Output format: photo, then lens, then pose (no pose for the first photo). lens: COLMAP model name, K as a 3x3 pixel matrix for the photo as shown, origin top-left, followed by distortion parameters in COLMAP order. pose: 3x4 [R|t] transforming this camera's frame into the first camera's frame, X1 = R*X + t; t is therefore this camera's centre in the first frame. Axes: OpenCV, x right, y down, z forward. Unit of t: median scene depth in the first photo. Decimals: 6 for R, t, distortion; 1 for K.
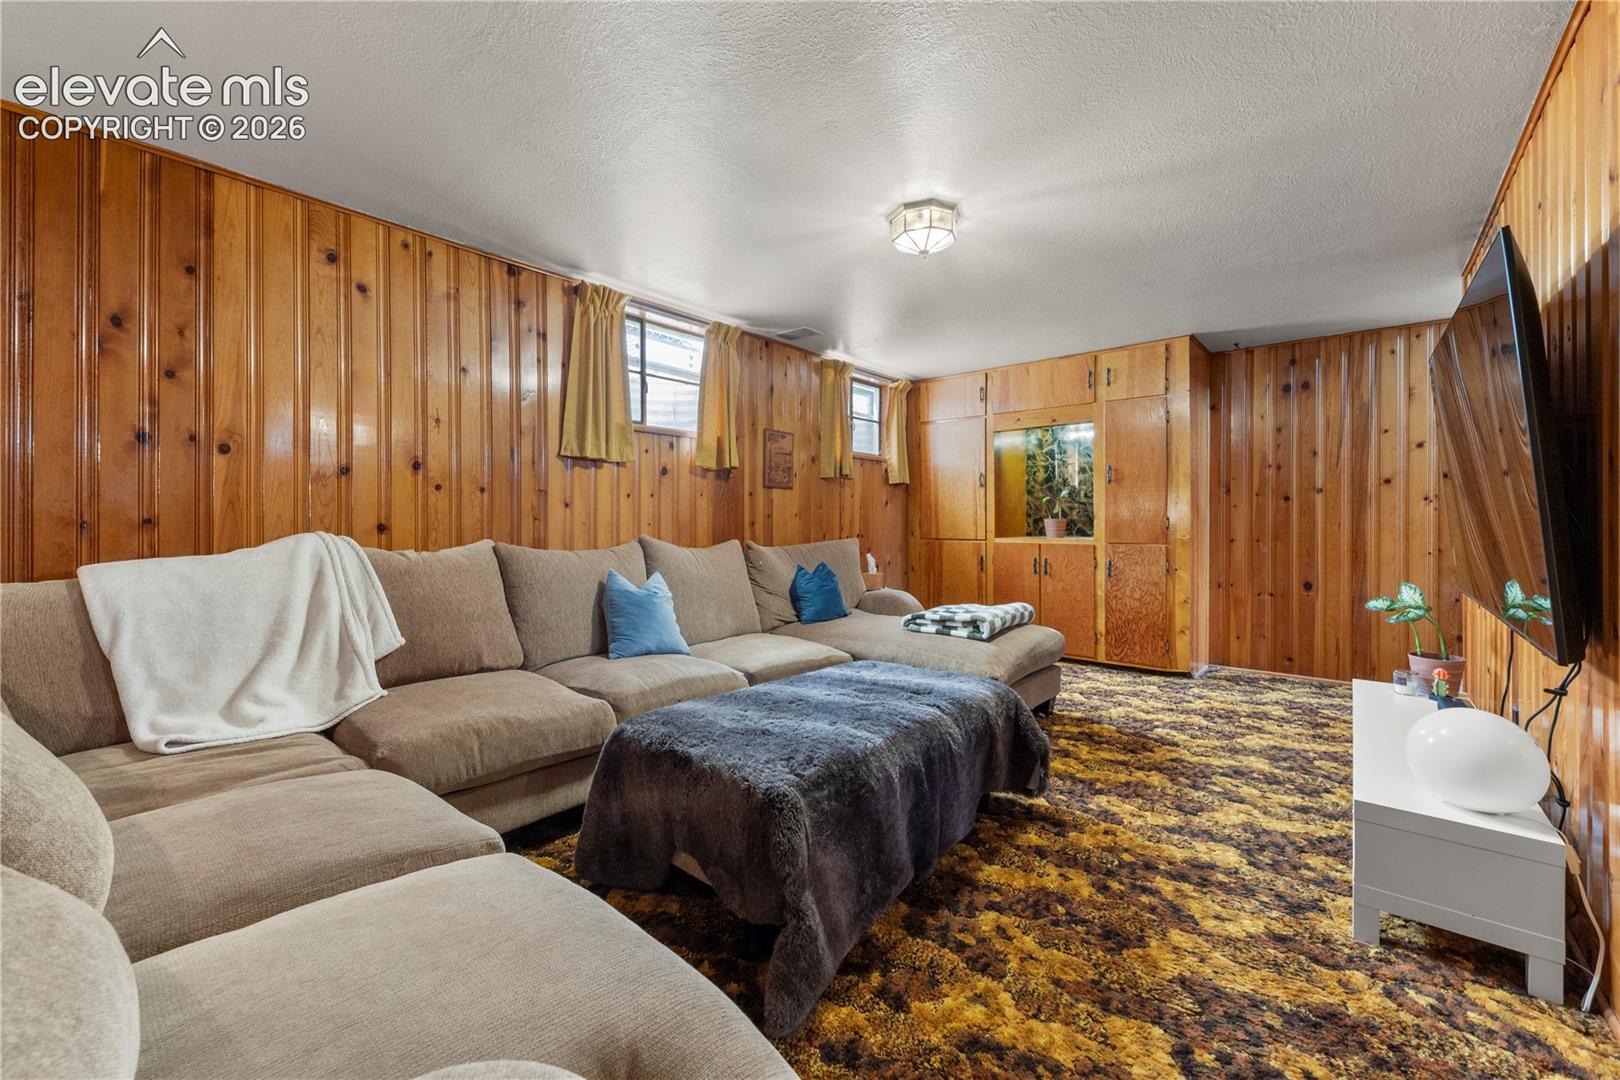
lens RADIAL K [[629.3, 0, 813.5], [0, 629.3, 535.3], [0, 0, 1]] dist [0.018981, -0.009006]
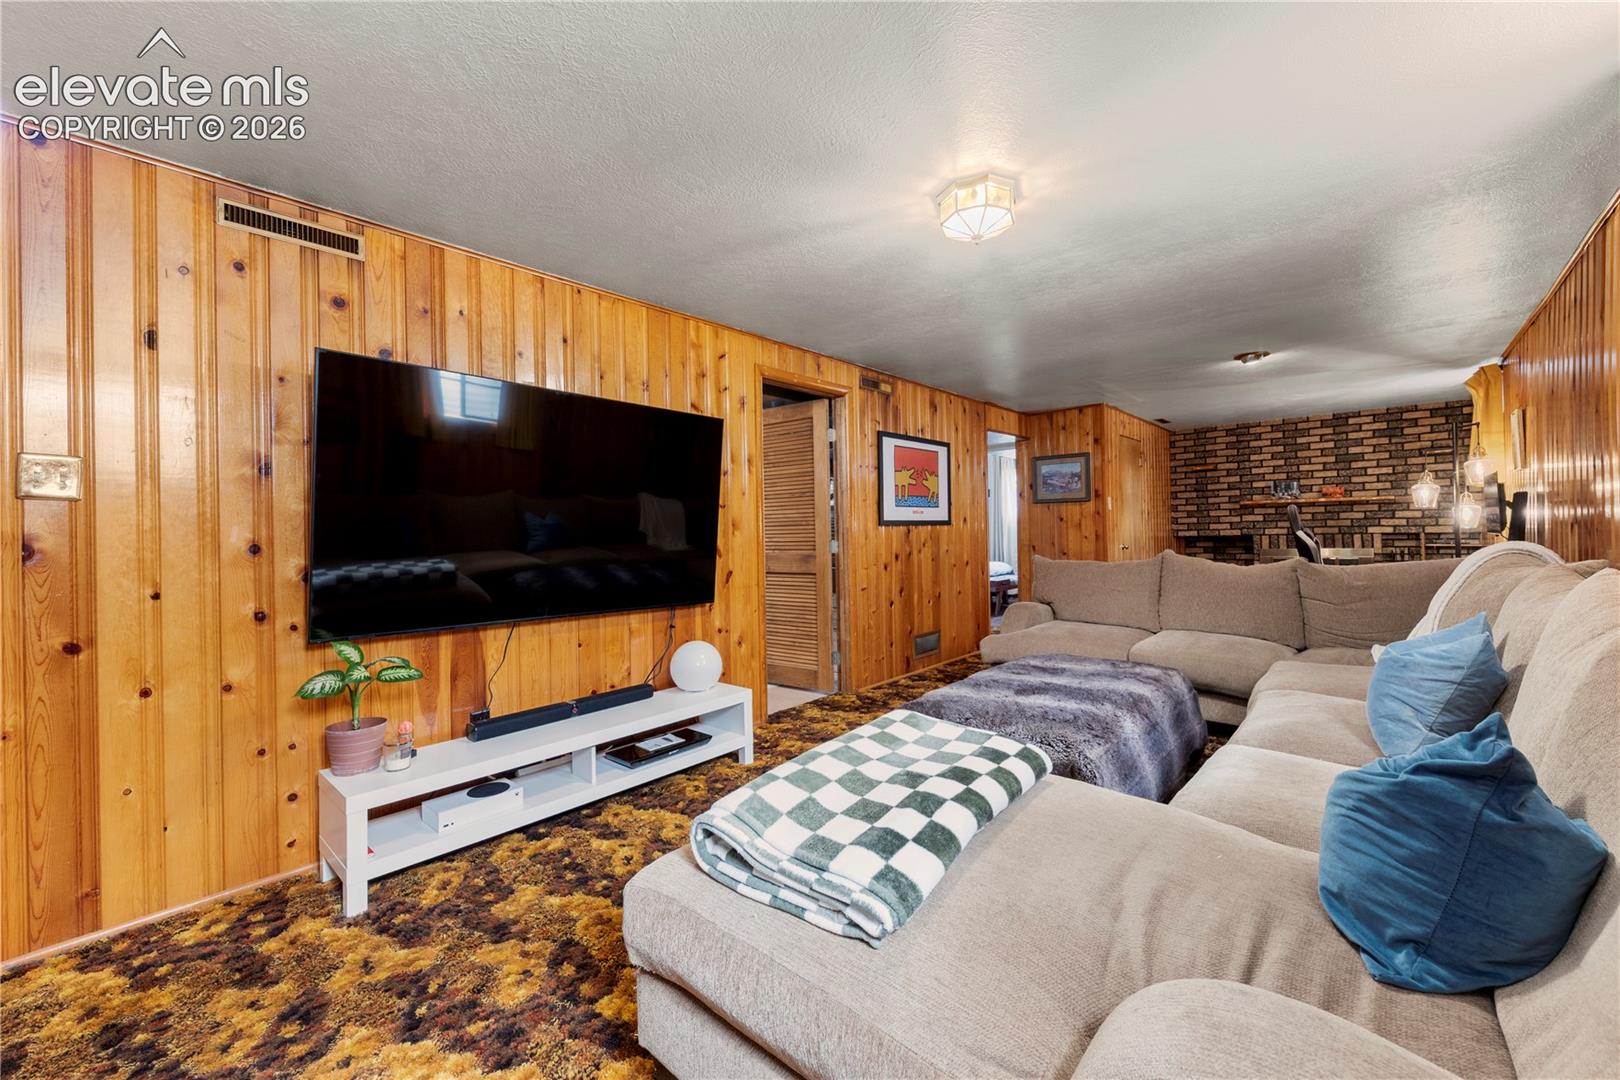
lens RADIAL K [[629.3, 0, 813.5], [0, 629.3, 535.3], [0, 0, 1]] dist [0.018981, -0.009006]
pose [[-0.999636, 0.018932, 0.019232, 0.354247], [0.019052, 0.999800, 0.006087, -0.046313], [-0.019113, 0.006452, -0.999797, 1.714902]]
